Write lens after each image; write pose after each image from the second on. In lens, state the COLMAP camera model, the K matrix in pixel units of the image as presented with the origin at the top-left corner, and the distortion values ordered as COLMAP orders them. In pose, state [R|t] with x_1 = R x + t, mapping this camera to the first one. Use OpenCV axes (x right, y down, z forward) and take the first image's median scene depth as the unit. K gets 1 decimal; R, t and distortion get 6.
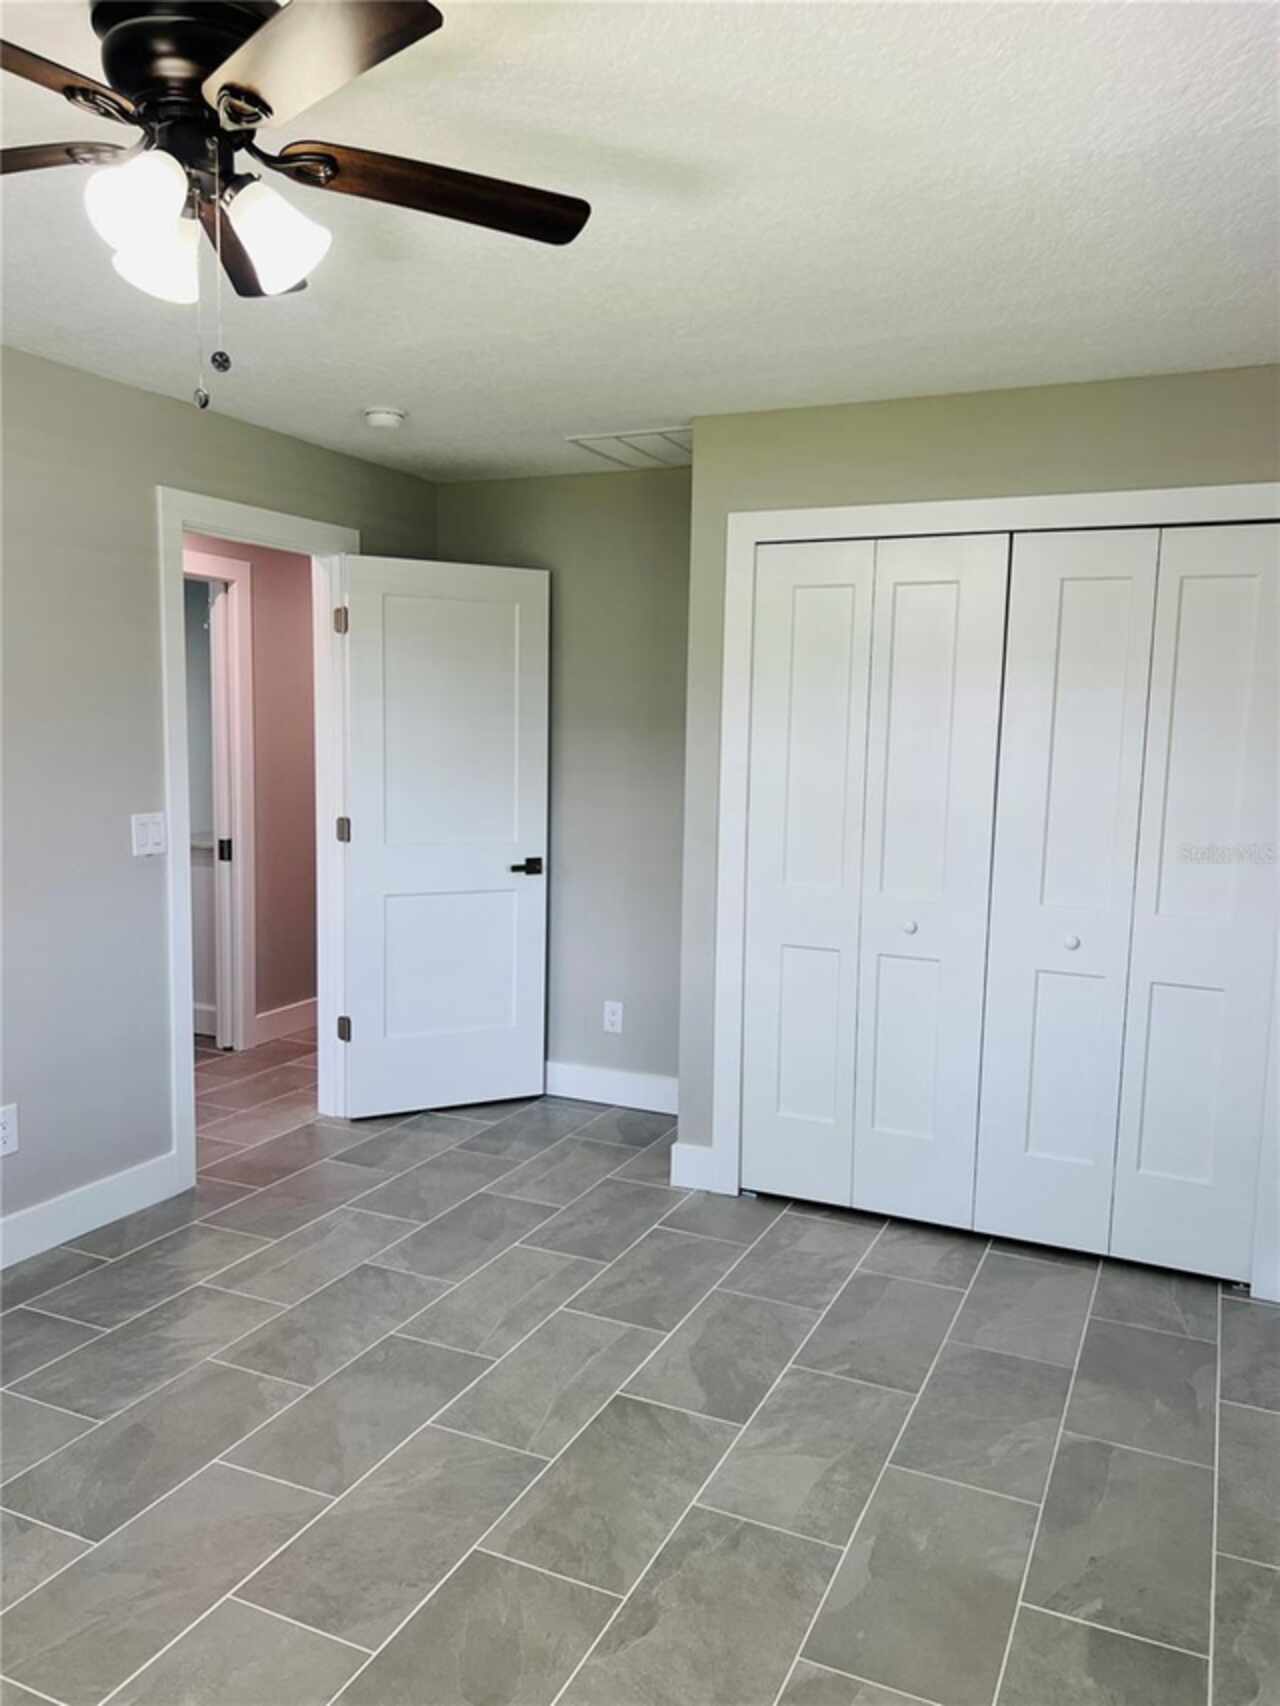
lens RADIAL K [[1292.2, 0, 638.4], [0, 1292.2, 855.6], [0, 0, 1]] dist [0.005233, -0.000252]
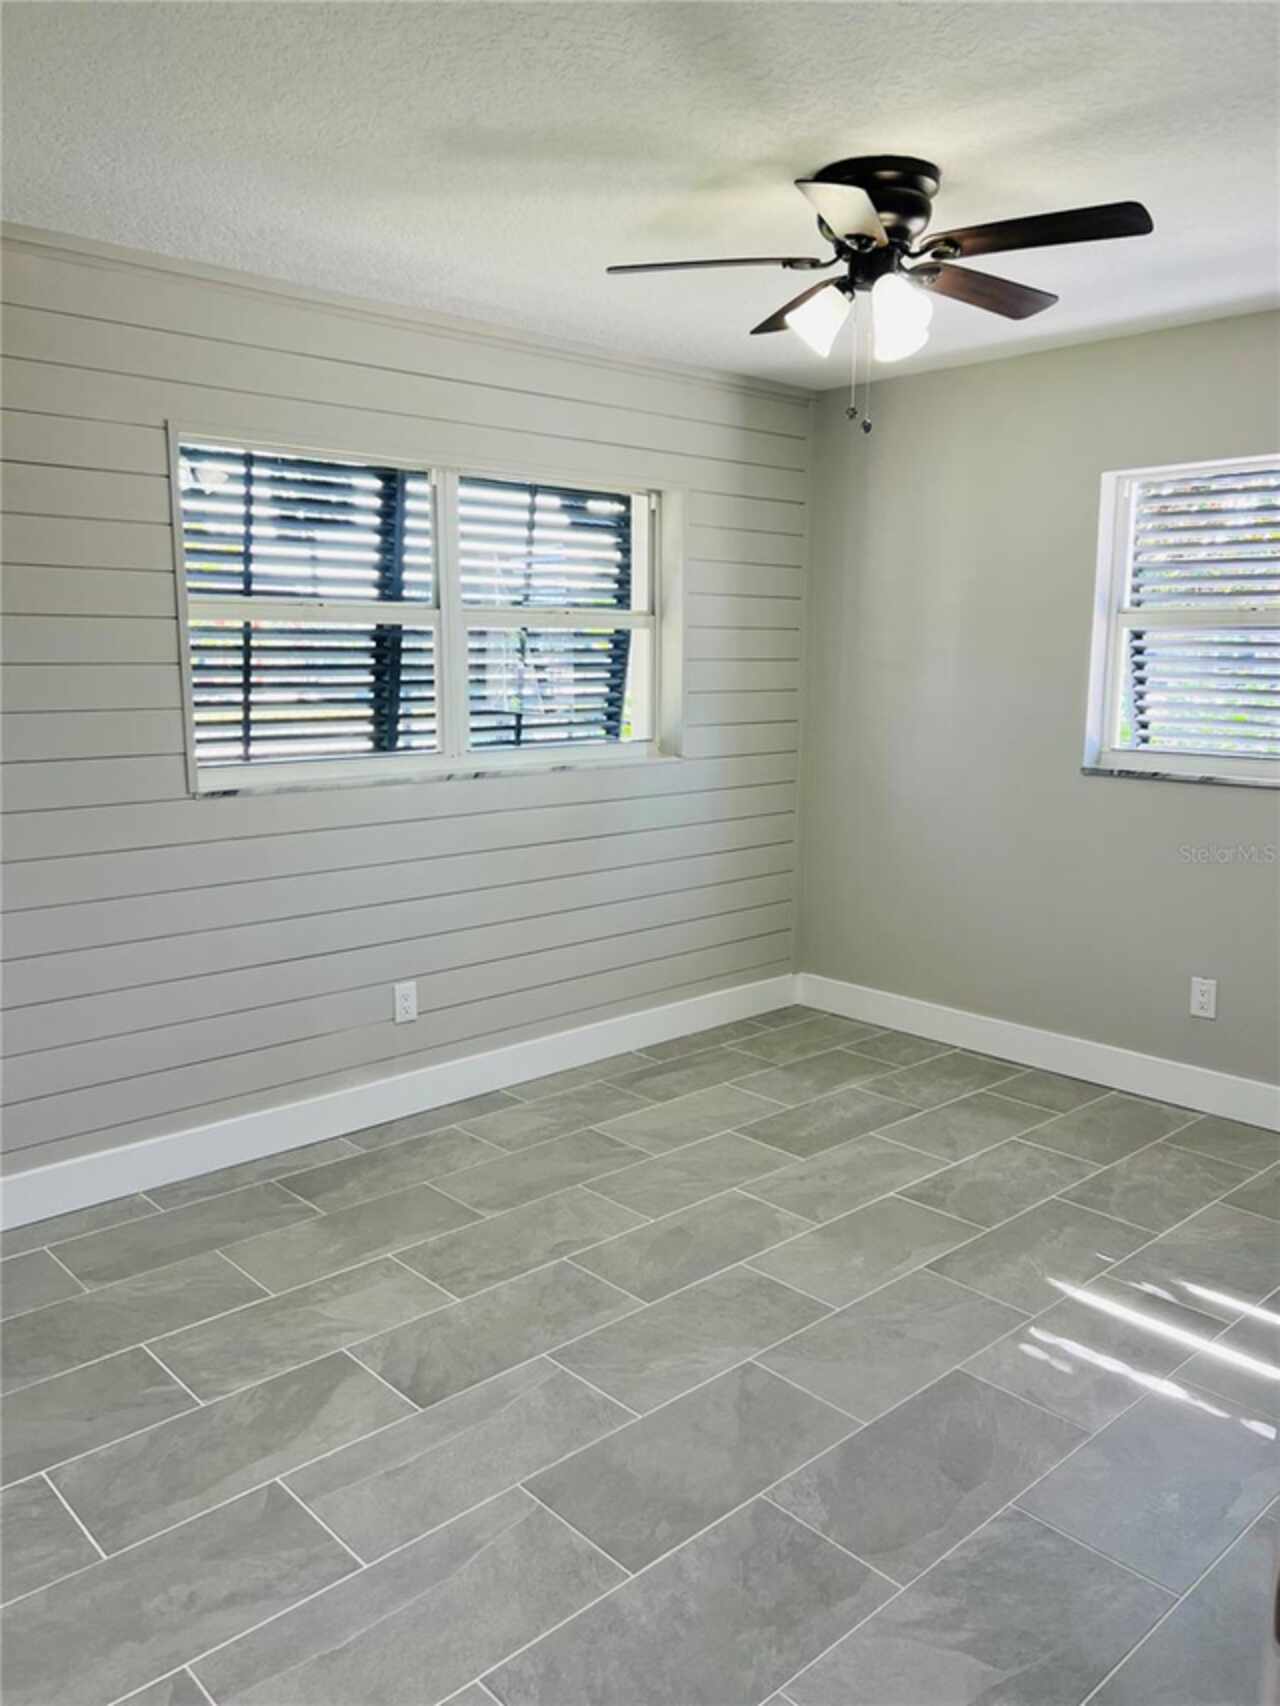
lens RADIAL K [[1292.2, 0, 645.0], [0, 1292.2, 853.7], [0, 0, 1]] dist [0.005233, -0.000252]
pose [[-0.922448, -0.085670, 0.376499, -0.468532], [0.019996, 0.963169, 0.268153, -0.179446], [-0.385604, 0.254885, -0.886760, 1.691189]]
